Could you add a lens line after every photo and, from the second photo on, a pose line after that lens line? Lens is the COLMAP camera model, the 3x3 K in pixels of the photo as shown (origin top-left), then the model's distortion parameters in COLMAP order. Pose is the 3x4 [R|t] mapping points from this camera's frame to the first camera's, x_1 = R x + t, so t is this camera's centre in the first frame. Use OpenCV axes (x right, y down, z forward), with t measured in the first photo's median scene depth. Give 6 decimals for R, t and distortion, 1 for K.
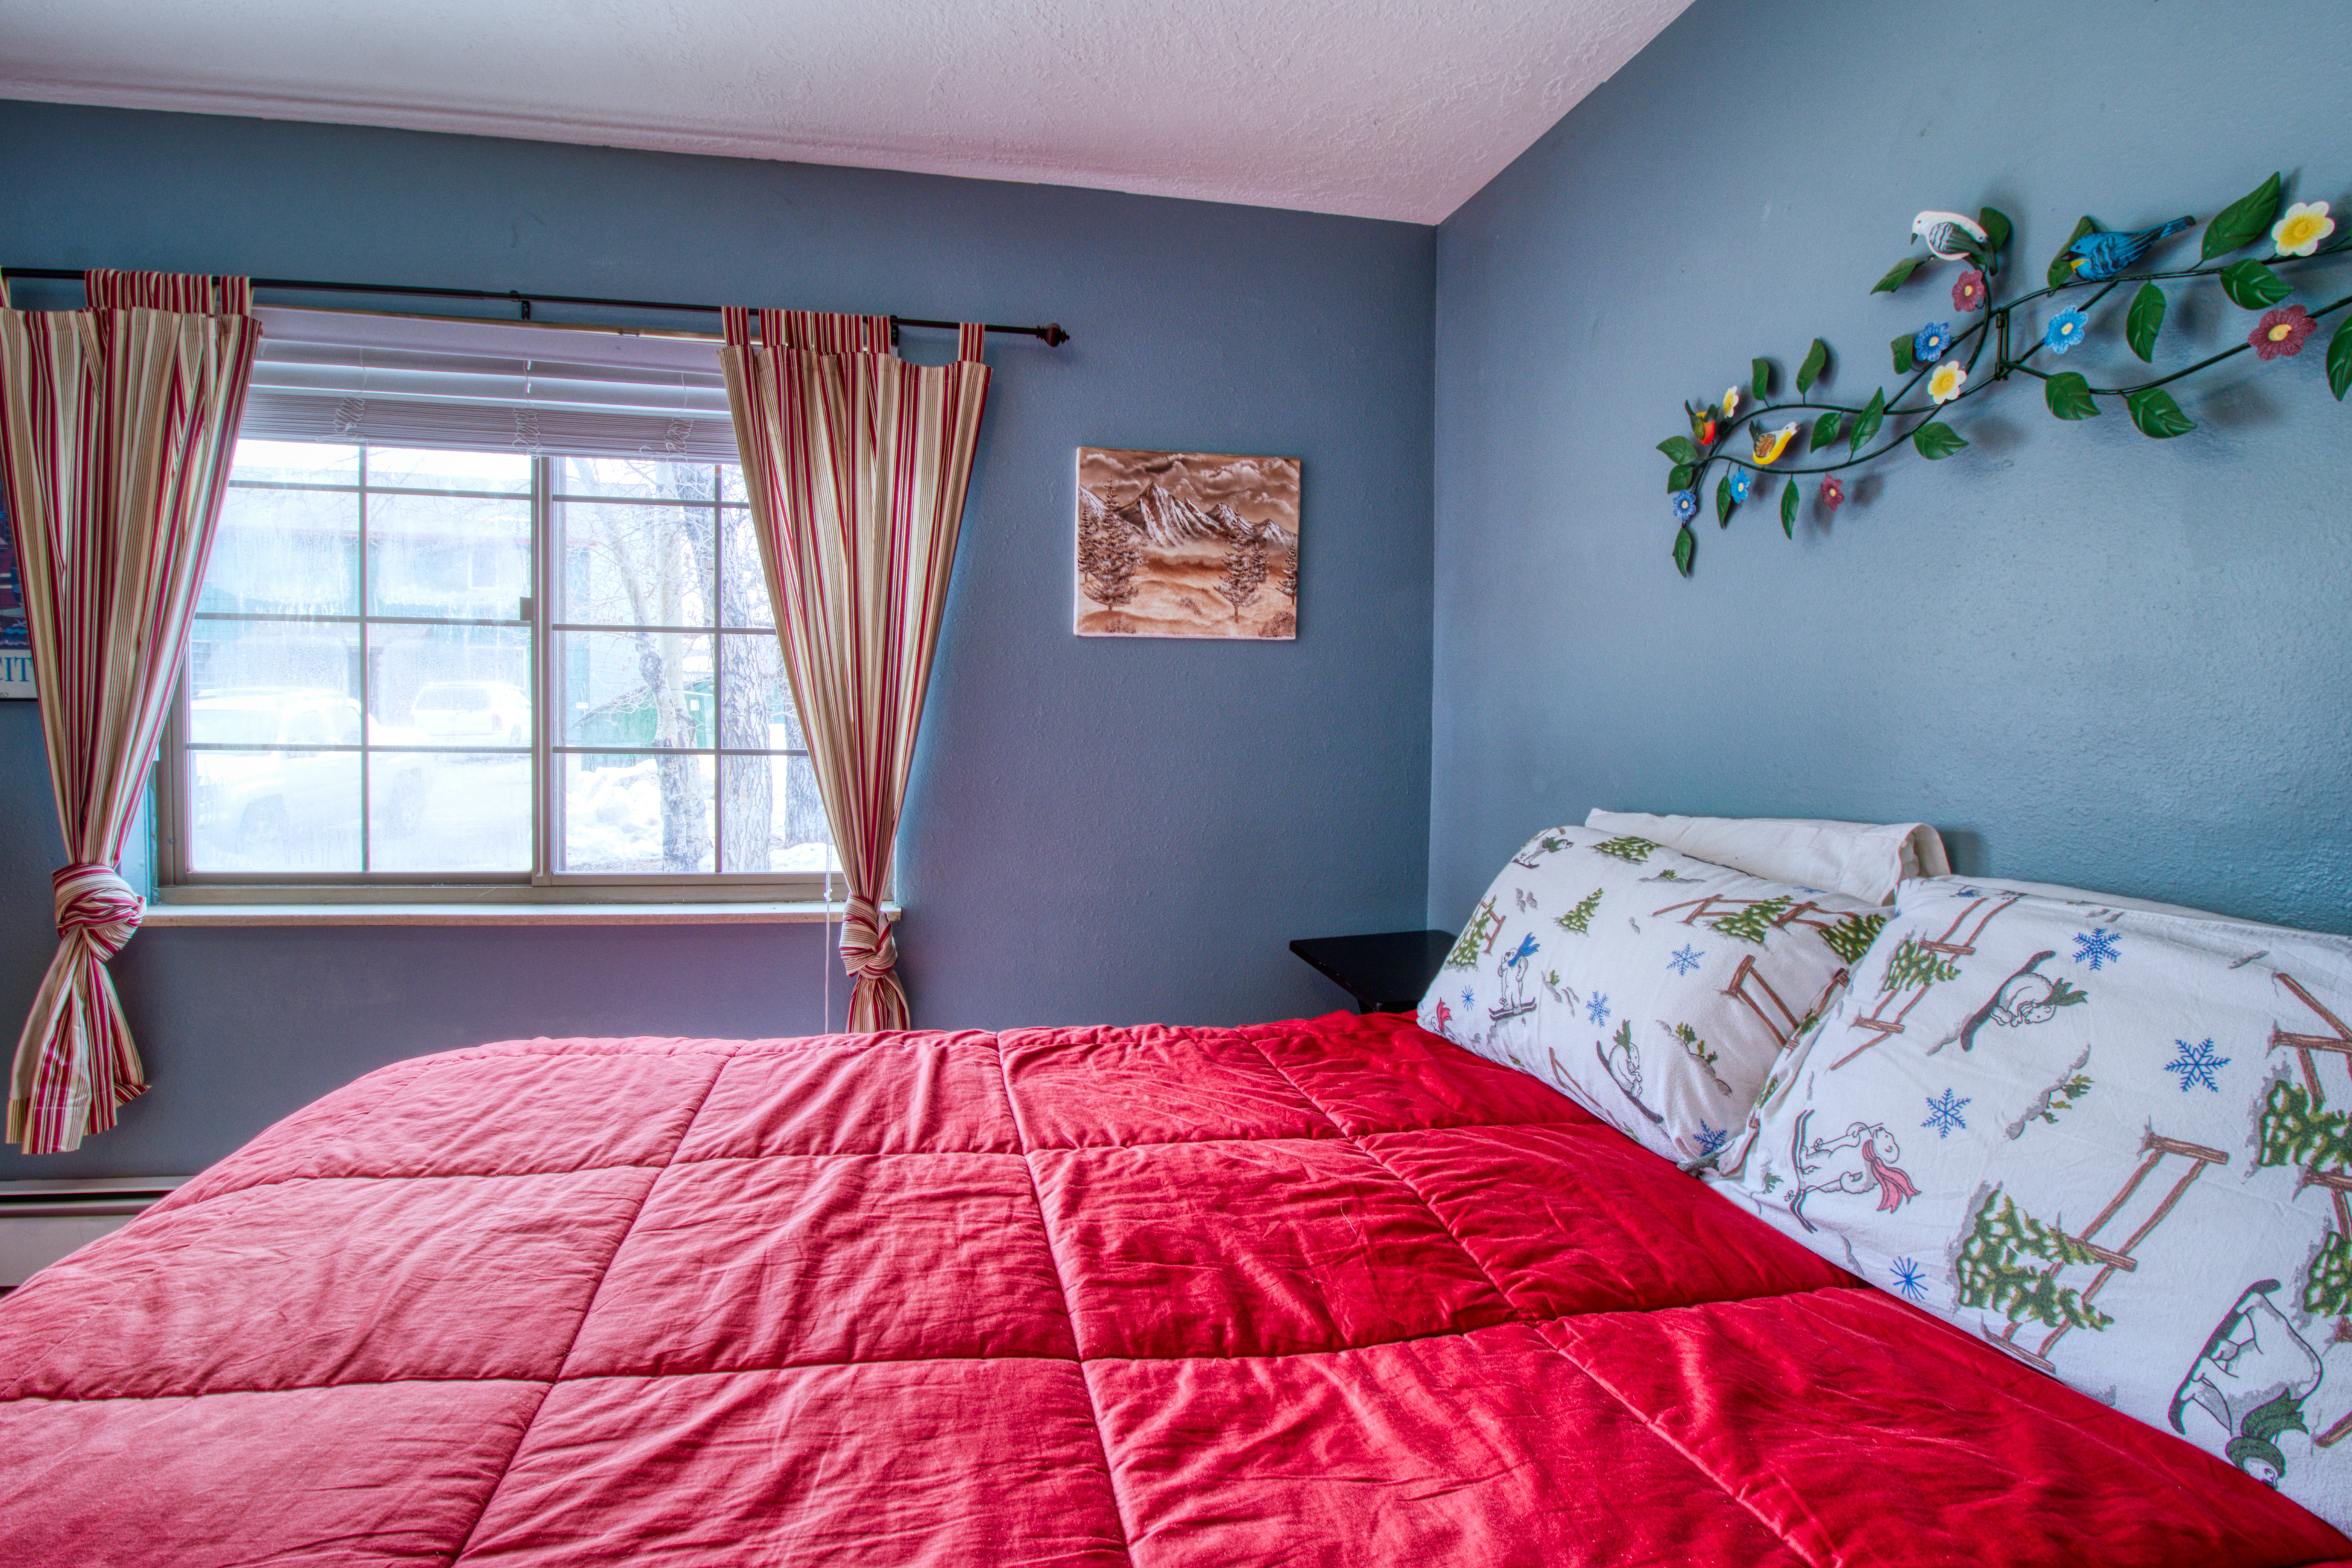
lens RADIAL K [[1115.1, 0, 1182.0], [0, 1115.1, 776.8], [0, 0, 1]] dist [0.000752, -0.012363]
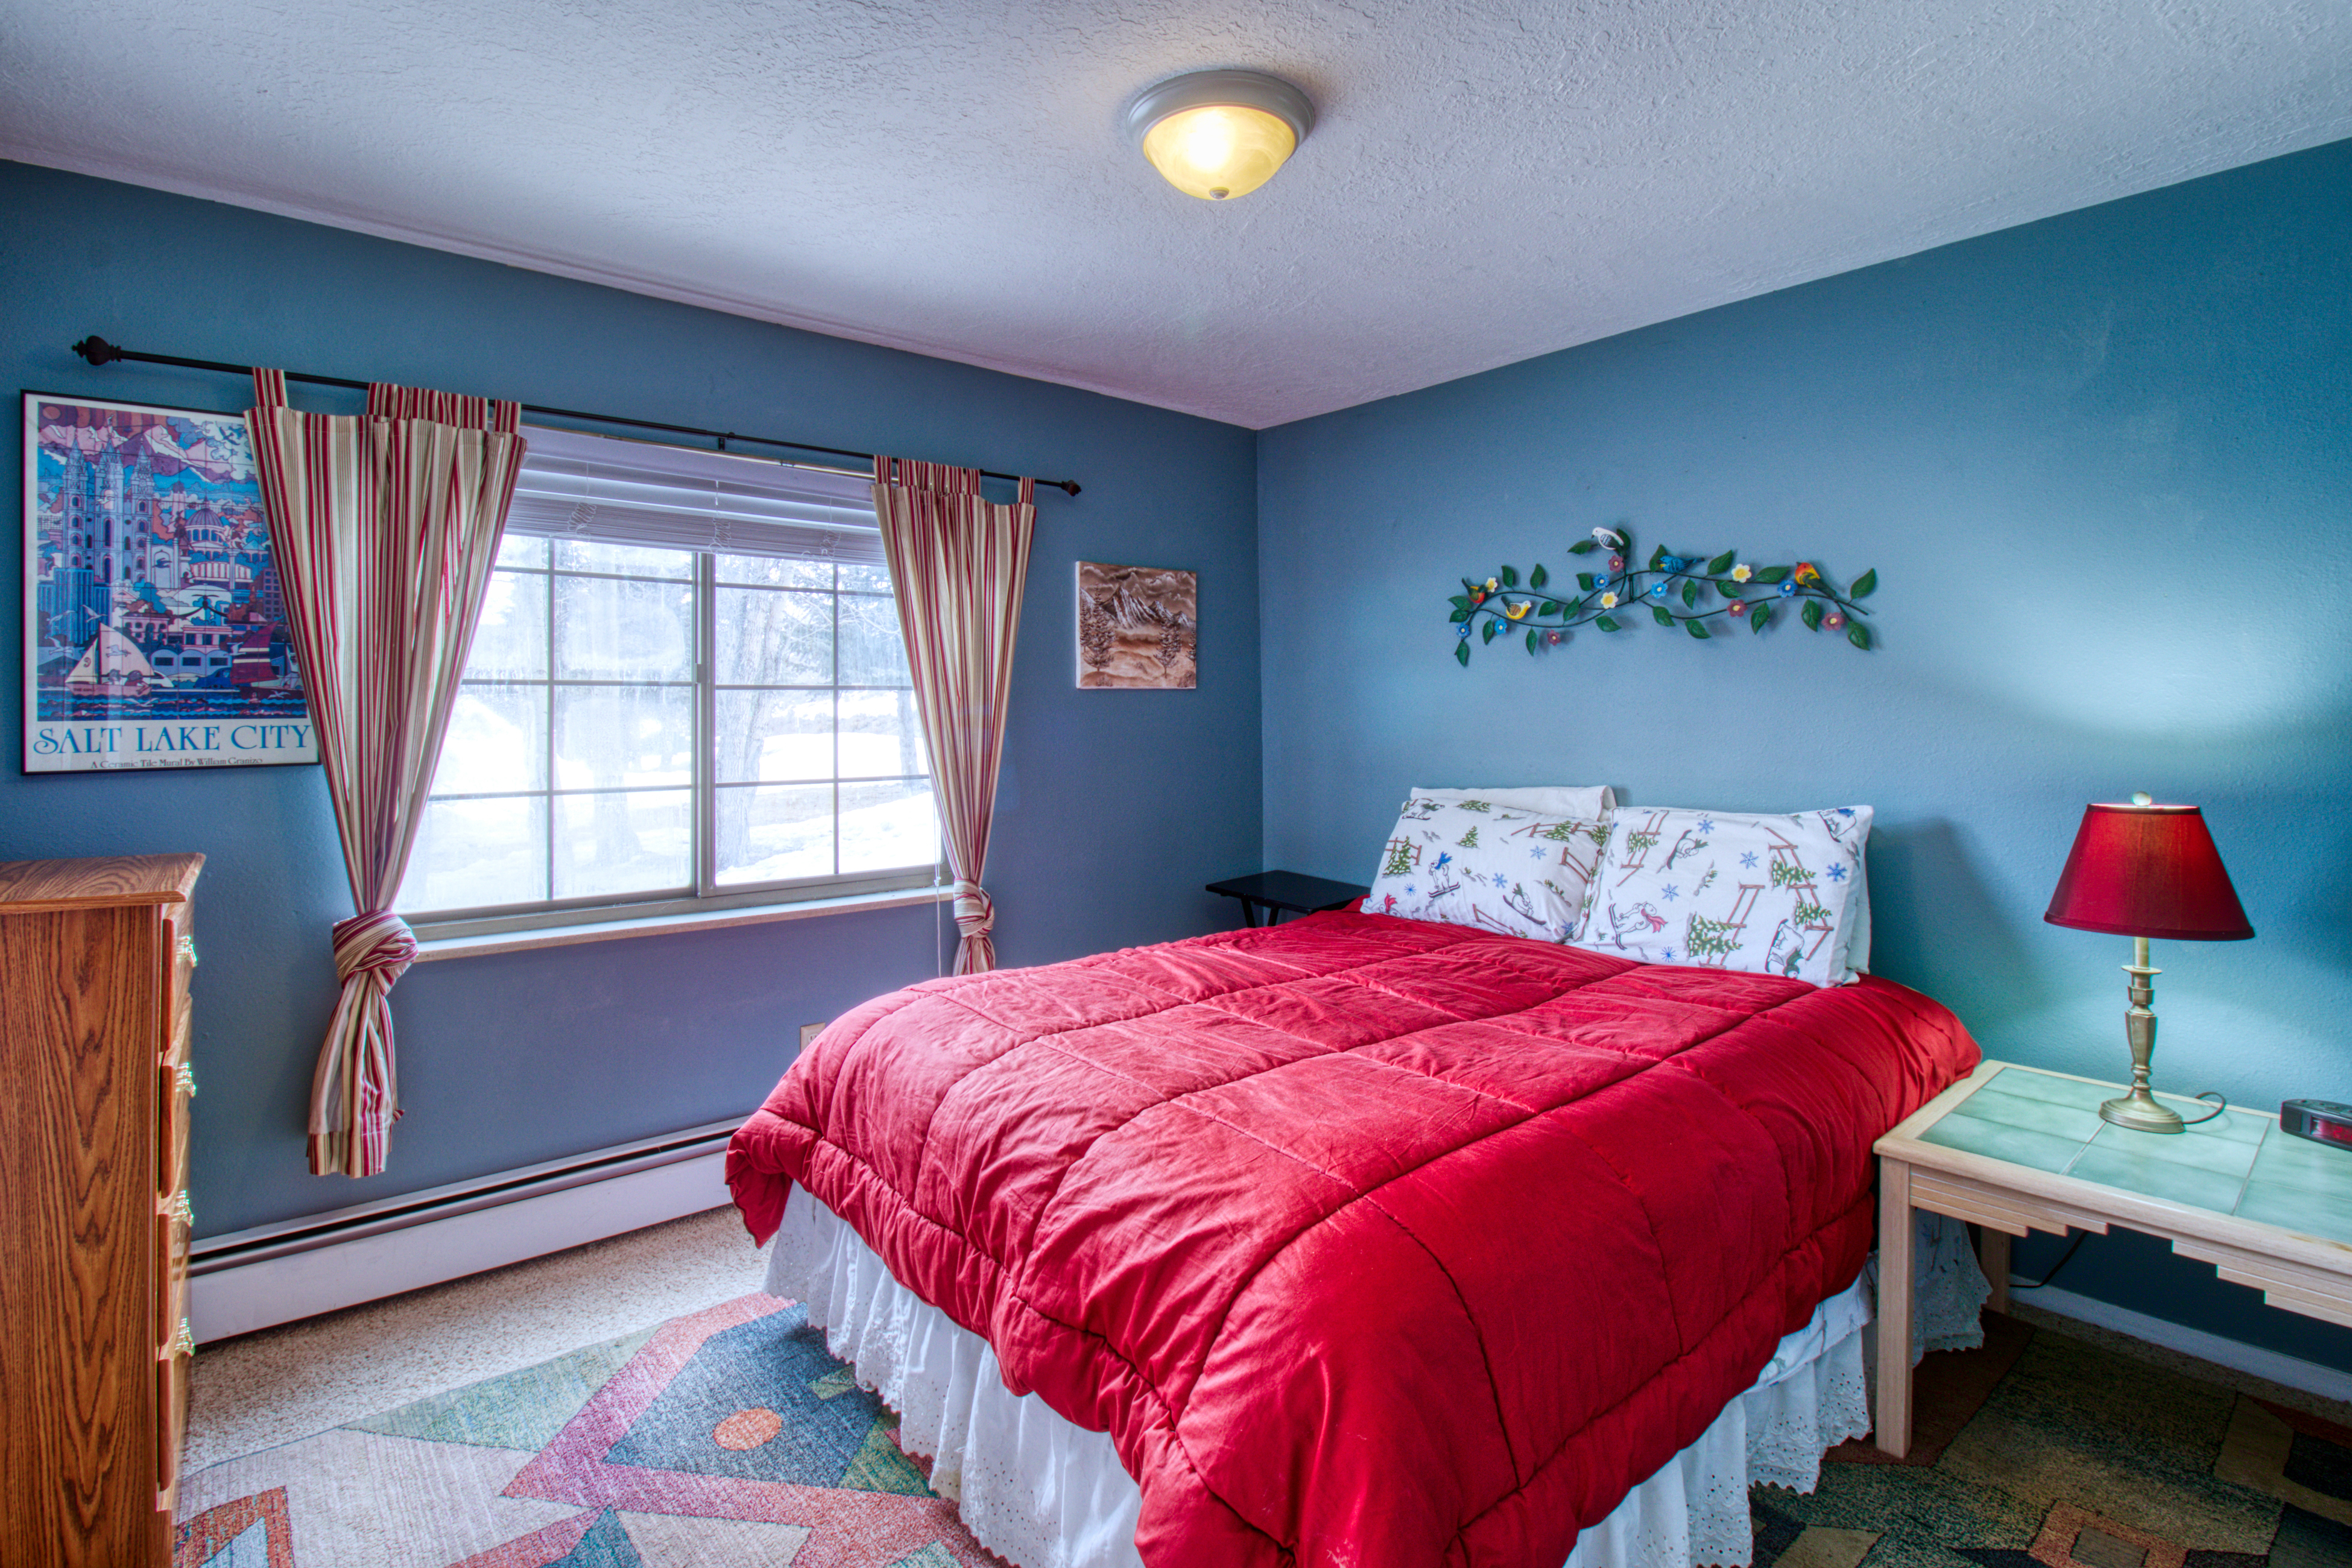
lens RADIAL K [[1106.4, 0, 1170.0], [0, 1106.4, 719.1], [0, 0, 1]] dist [0.000219, 0.000071]
pose [[0.866584, -0.022928, 0.498503, -0.979505], [0.043982, 0.998566, -0.030530, -0.050998], [-0.497088, 0.048382, 0.866350, -0.428702]]
